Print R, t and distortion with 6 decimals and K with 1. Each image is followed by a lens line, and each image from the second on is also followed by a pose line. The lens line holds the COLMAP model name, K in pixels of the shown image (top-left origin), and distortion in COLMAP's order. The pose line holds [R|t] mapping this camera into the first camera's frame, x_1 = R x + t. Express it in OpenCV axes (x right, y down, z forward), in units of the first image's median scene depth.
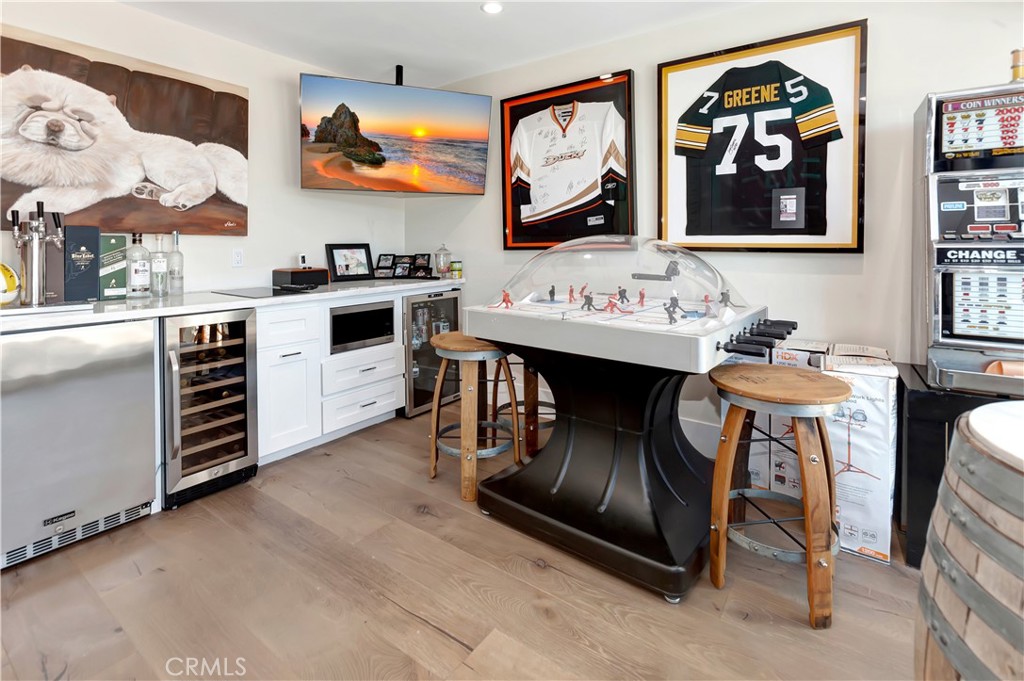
lens RADIAL K [[484.3, 0, 512.7], [0, 484.3, 252.0], [0, 0, 1]] dist [0.002917, 0.000788]
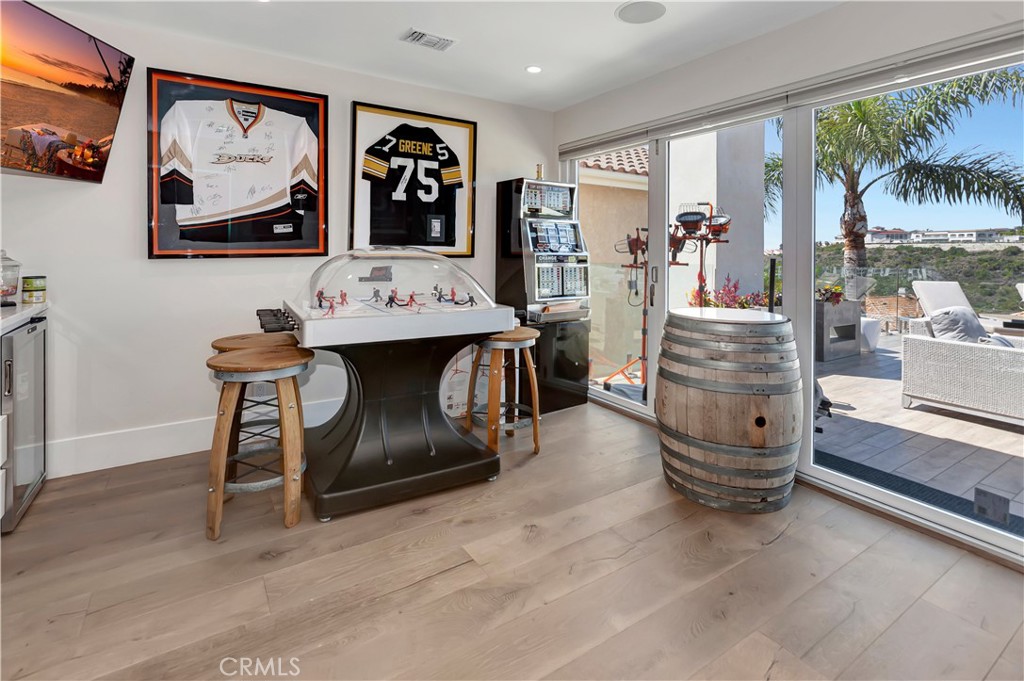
lens RADIAL K [[478.6, 0, 508.3], [0, 478.6, 248.0], [0, 0, 1]] dist [0.001564, 0.000465]
pose [[0.381543, 0.005027, 0.924337, -0.684216], [0.007561, 0.999935, -0.008559, -0.013798], [-0.924320, 0.010254, 0.381480, 0.216062]]
